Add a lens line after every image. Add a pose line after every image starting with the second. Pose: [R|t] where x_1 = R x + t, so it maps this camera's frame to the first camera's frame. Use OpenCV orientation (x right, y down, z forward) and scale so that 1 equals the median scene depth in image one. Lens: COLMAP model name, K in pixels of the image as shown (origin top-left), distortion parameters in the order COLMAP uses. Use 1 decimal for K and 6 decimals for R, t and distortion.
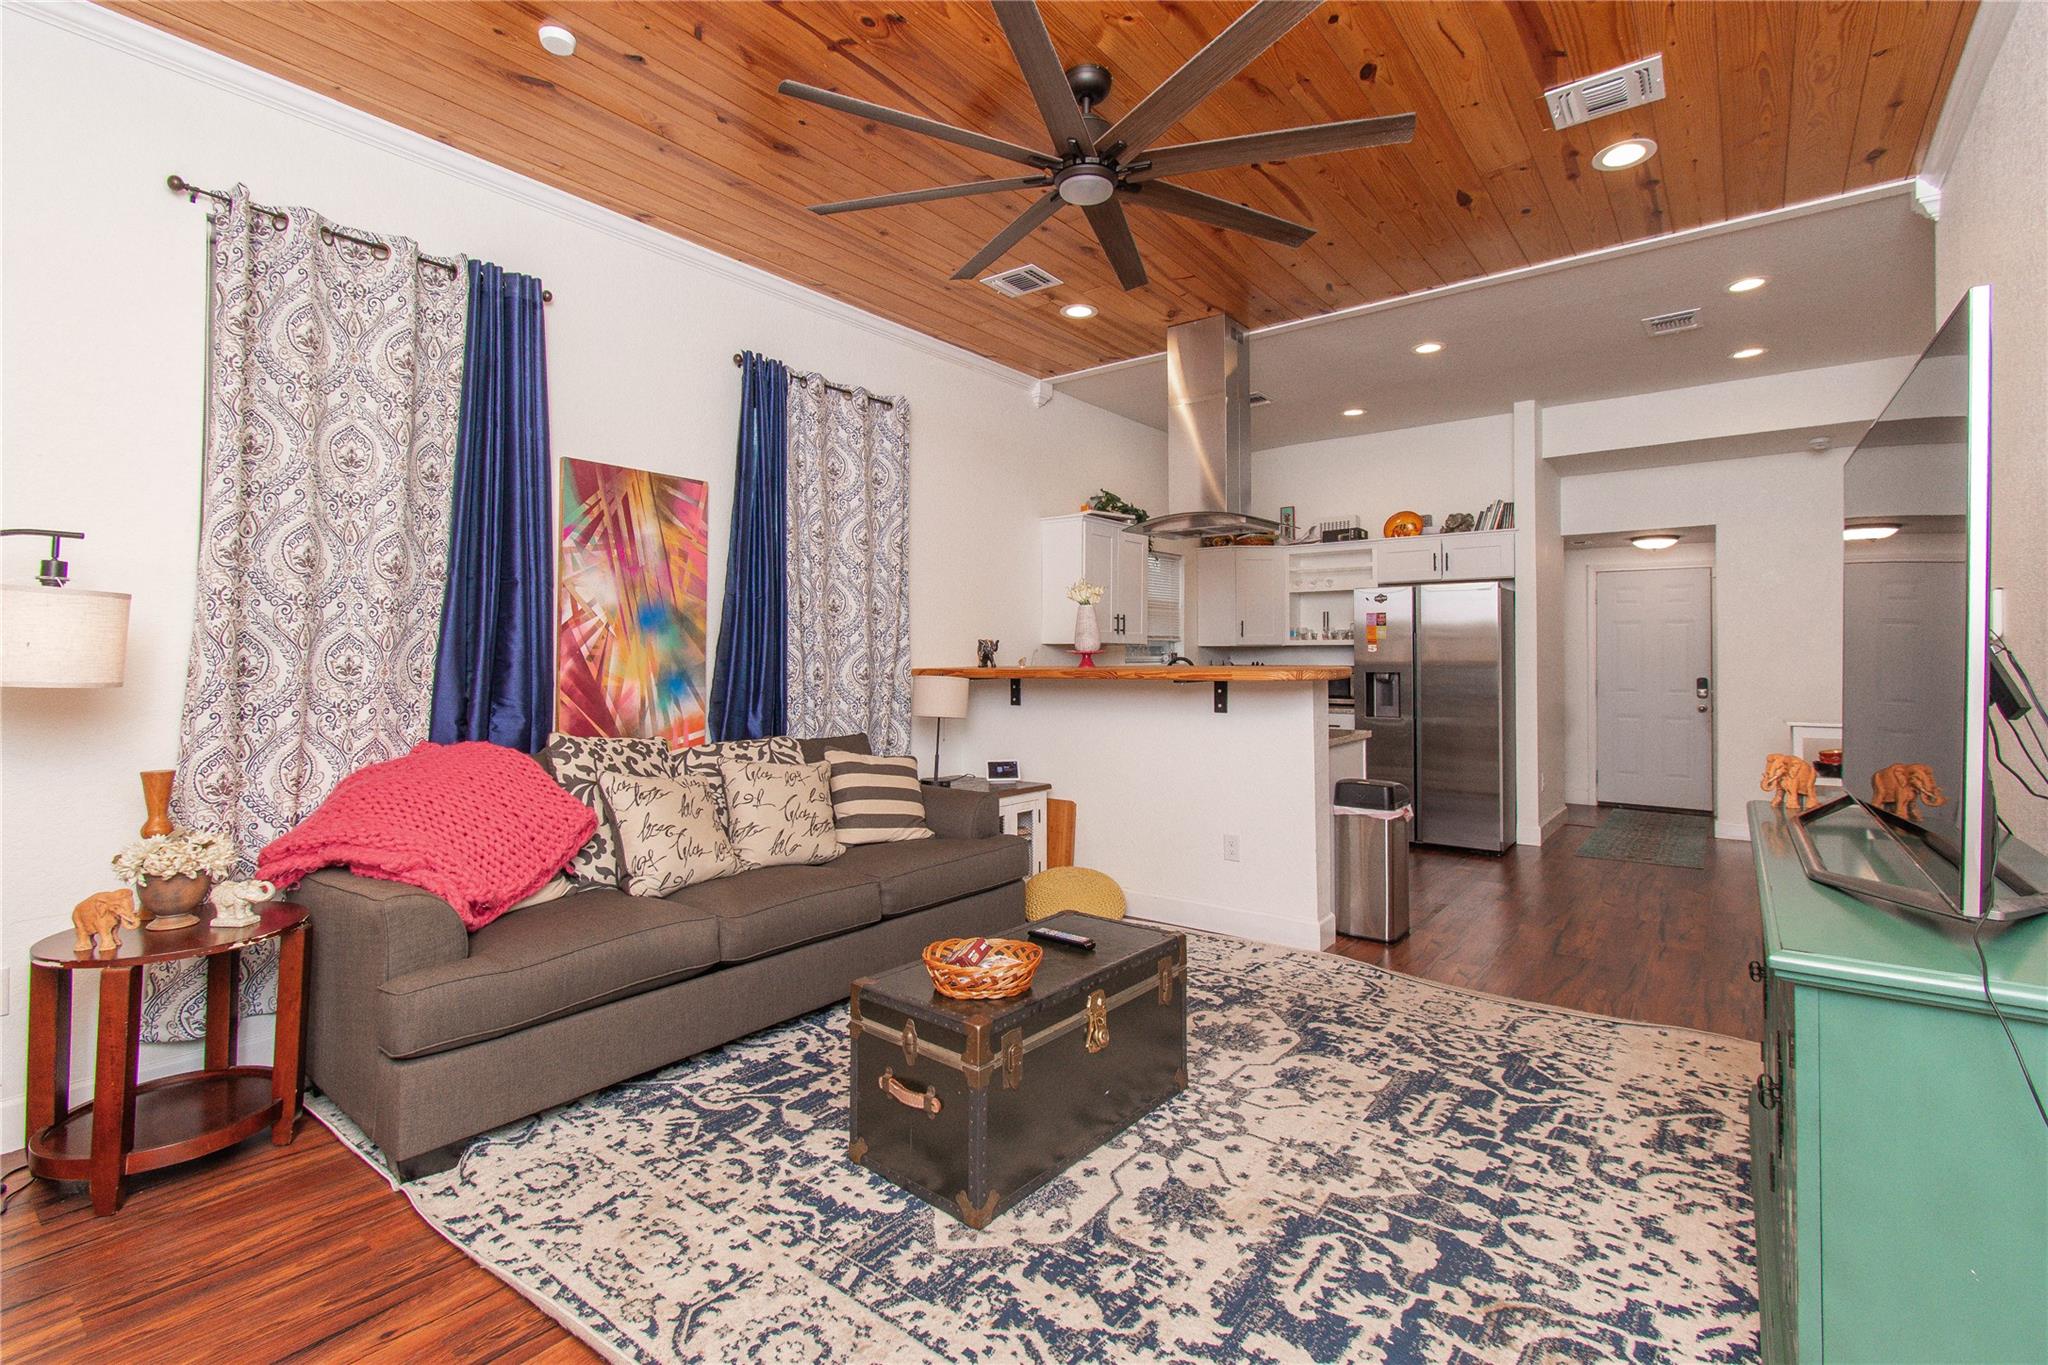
lens RADIAL K [[936.6, 0, 1016.8], [0, 936.6, 642.9], [0, 0, 1]] dist [0.003981, -0.000294]
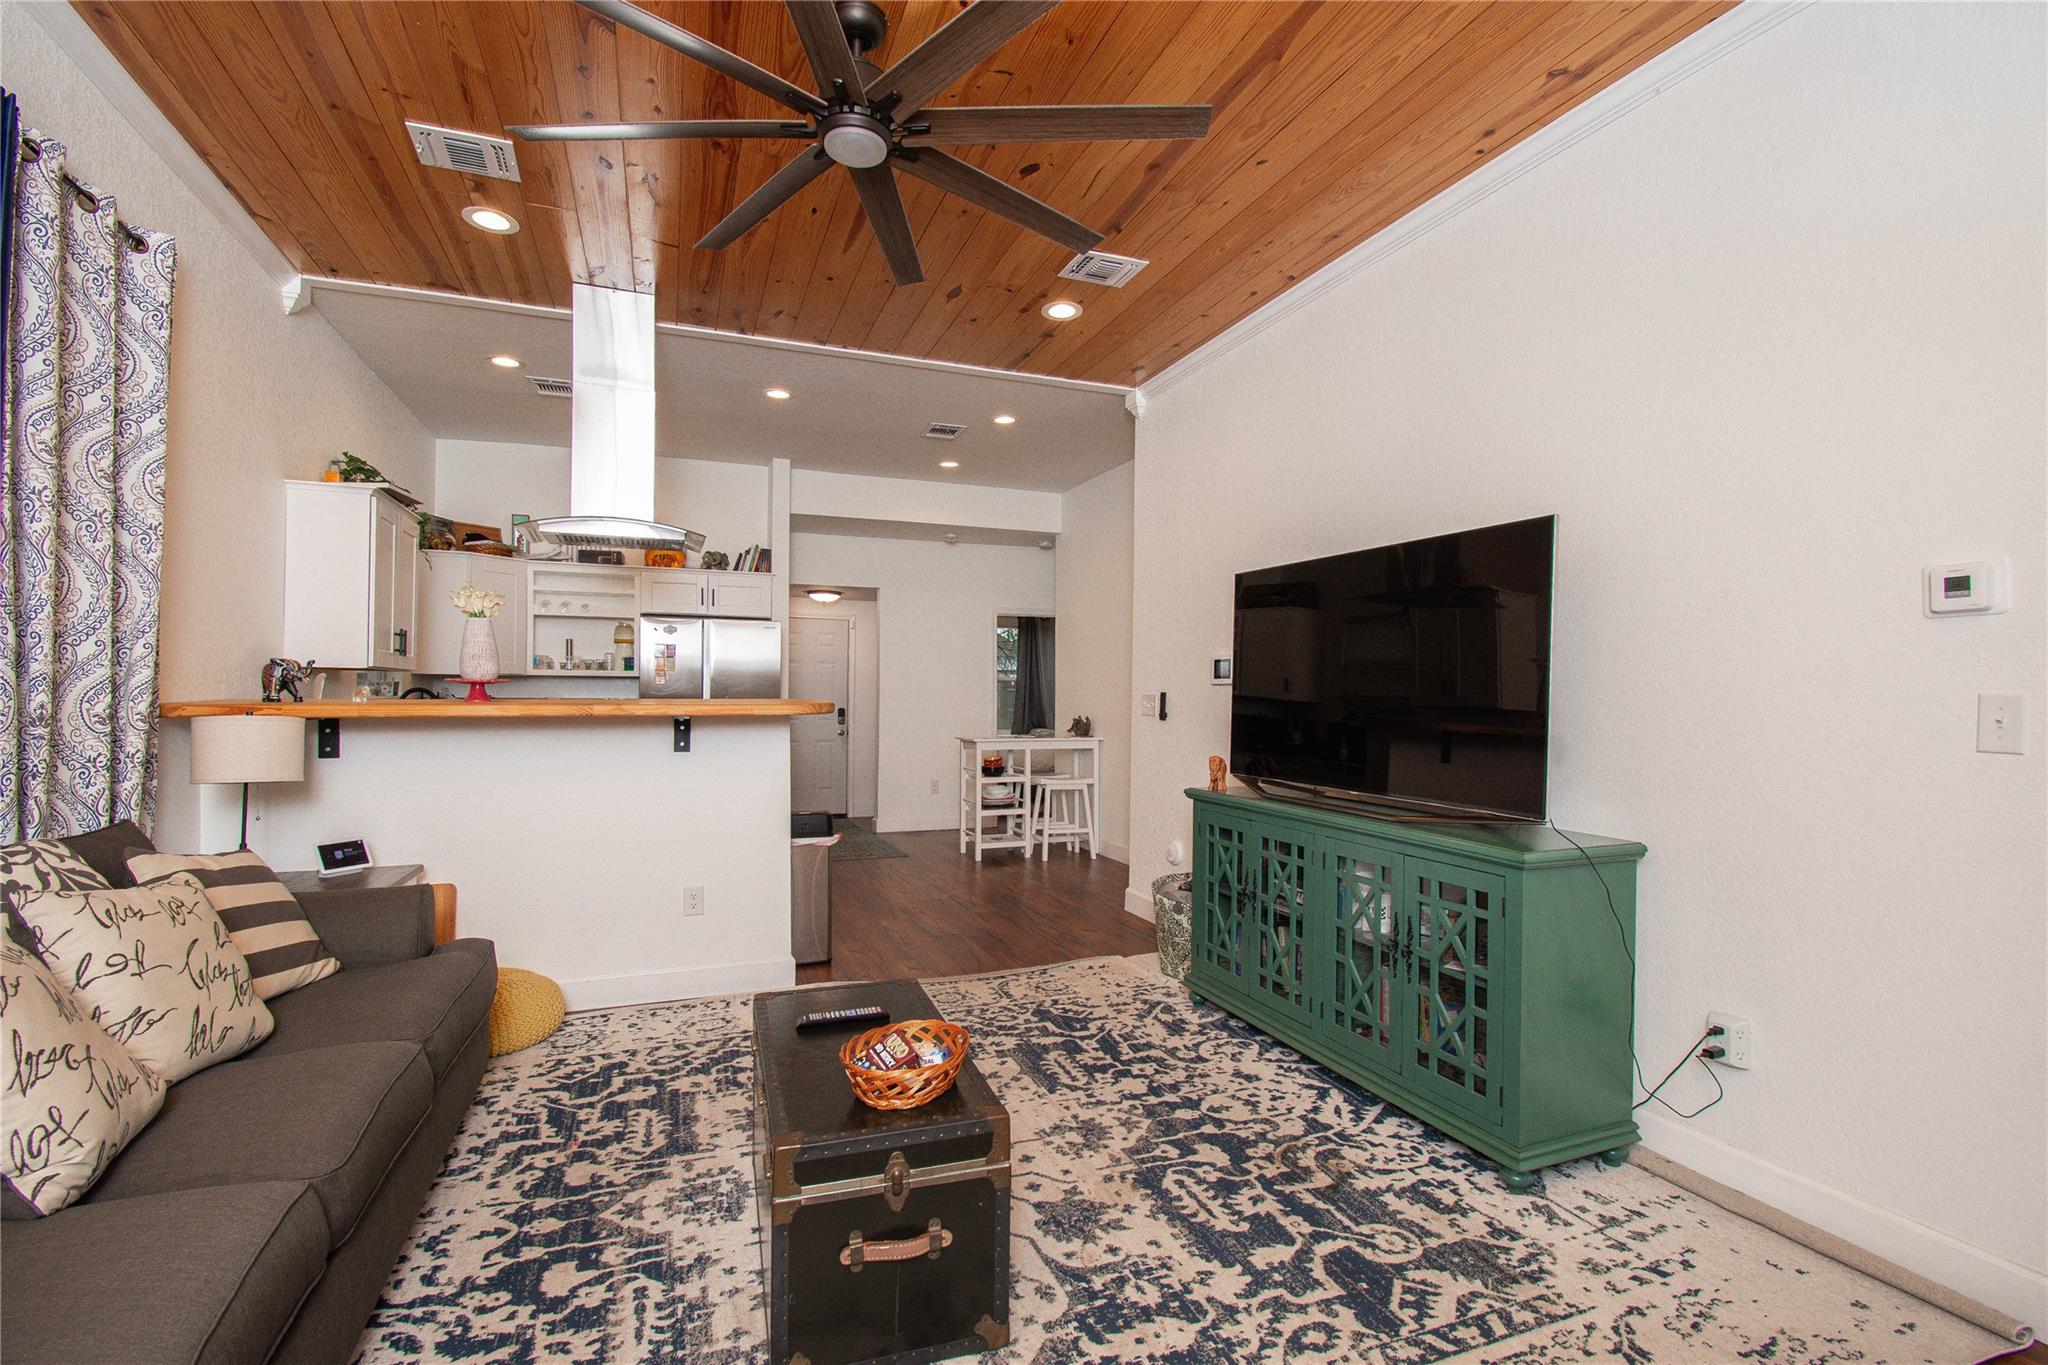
lens RADIAL K [[940.7, 0, 1015.0], [0, 940.7, 697.1], [0, 0, 1]] dist [0.000375, -0.000311]
pose [[0.514300, 0.000034, 0.857610, -0.597069], [-0.020743, 0.999708, 0.012400, 0.007770], [-0.857359, -0.024167, 0.514150, 0.421424]]
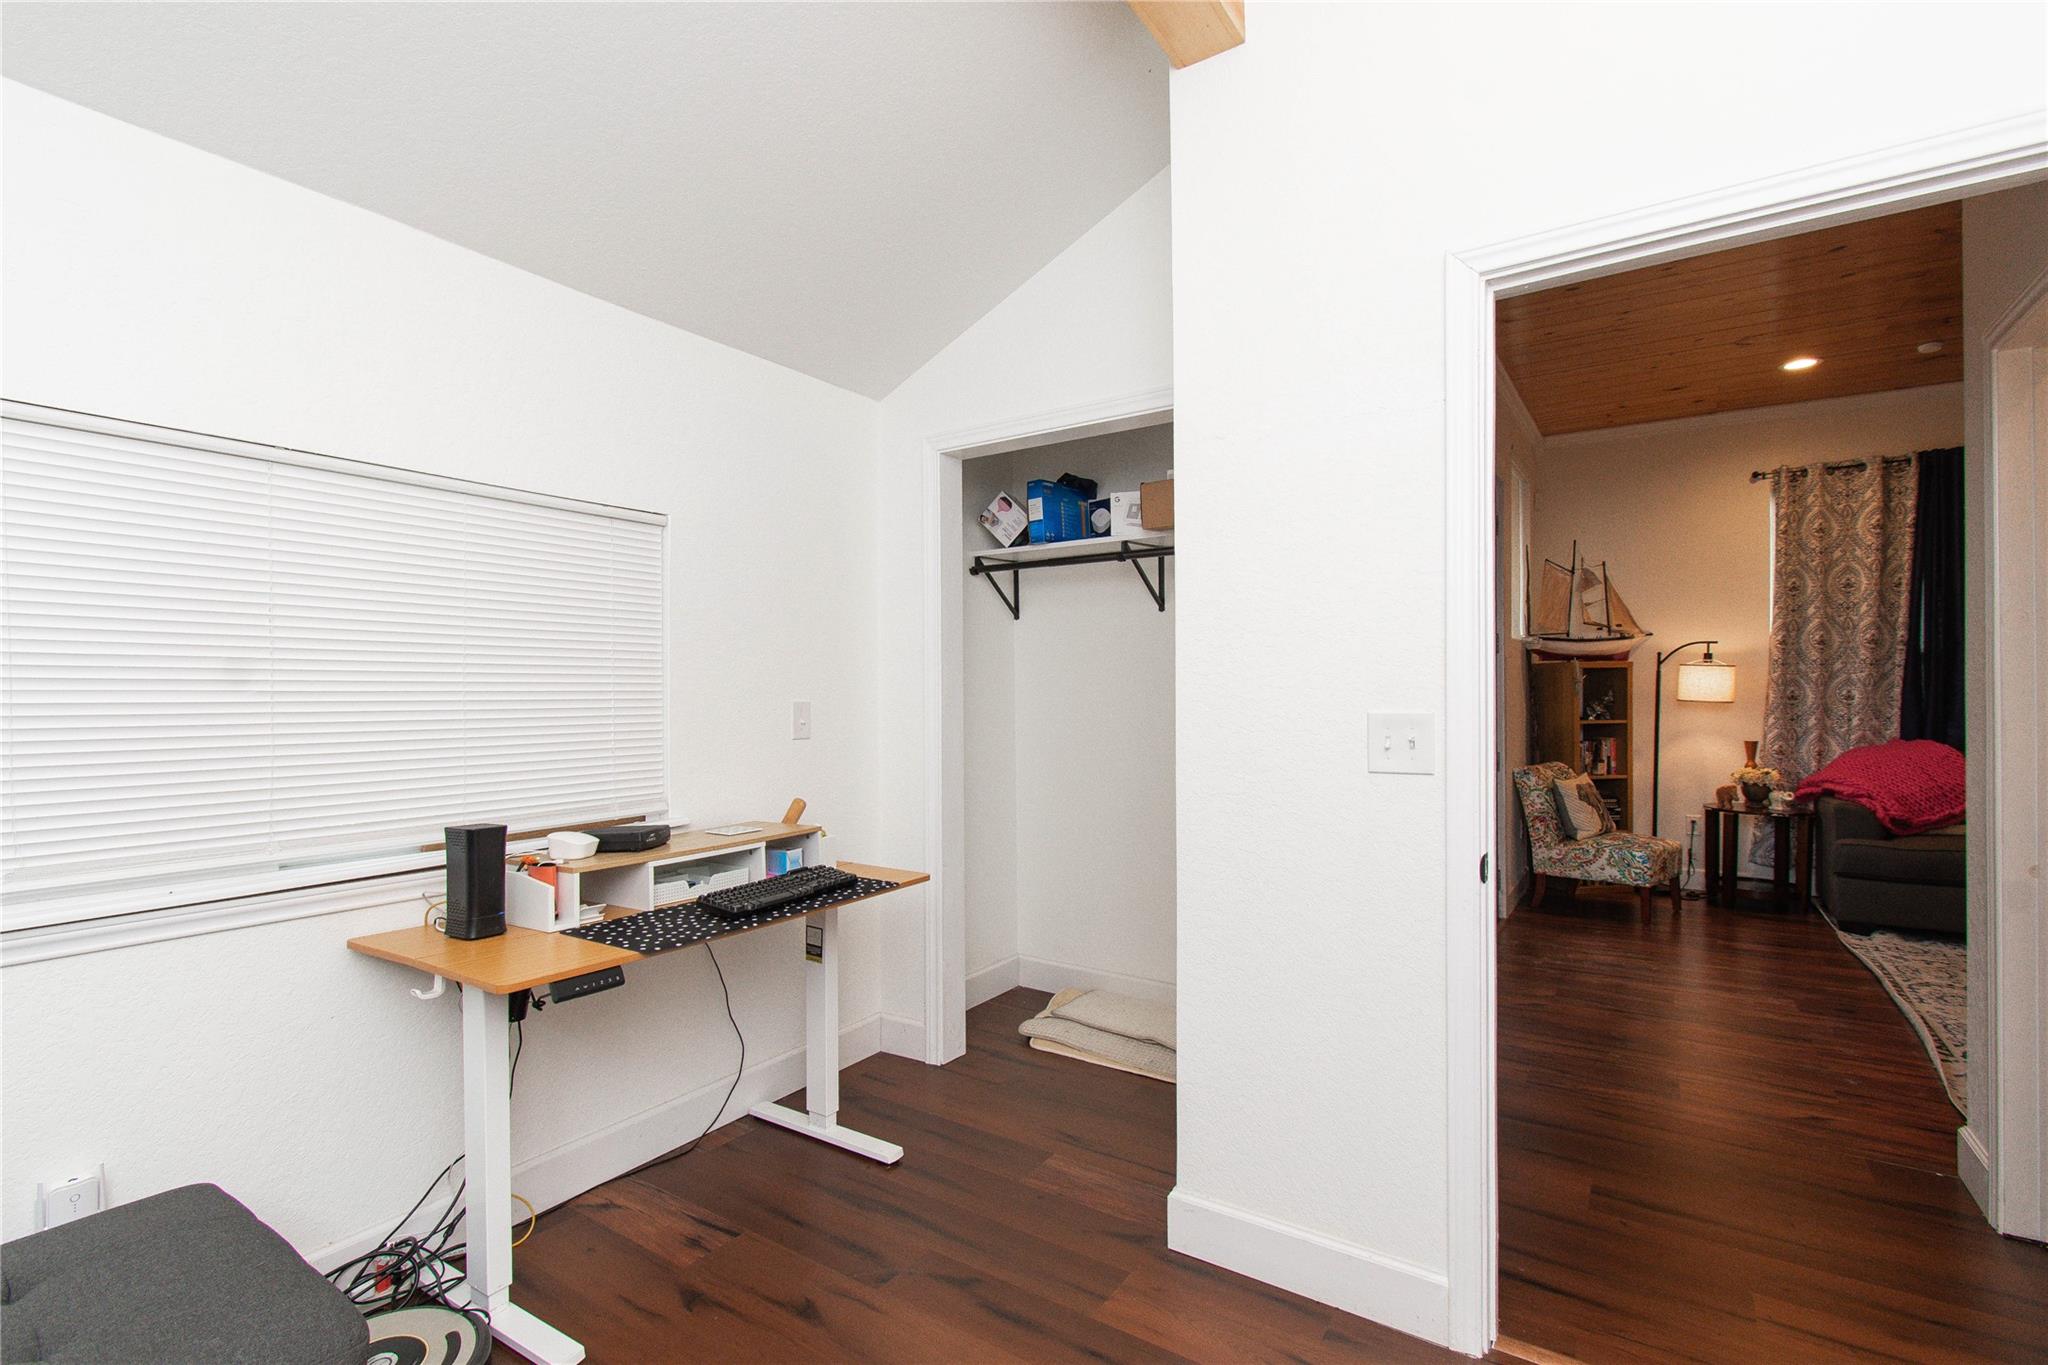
lens RADIAL K [[937.1, 0, 1032.9], [0, 937.1, 686.8], [0, 0, 1]] dist [-0.000746, -0.000367]
pose [[0.069716, -0.009791, -0.997519, 1.123057], [0.020494, 0.999755, -0.008381, -0.010176], [0.997356, -0.019859, 0.069899, -0.814909]]
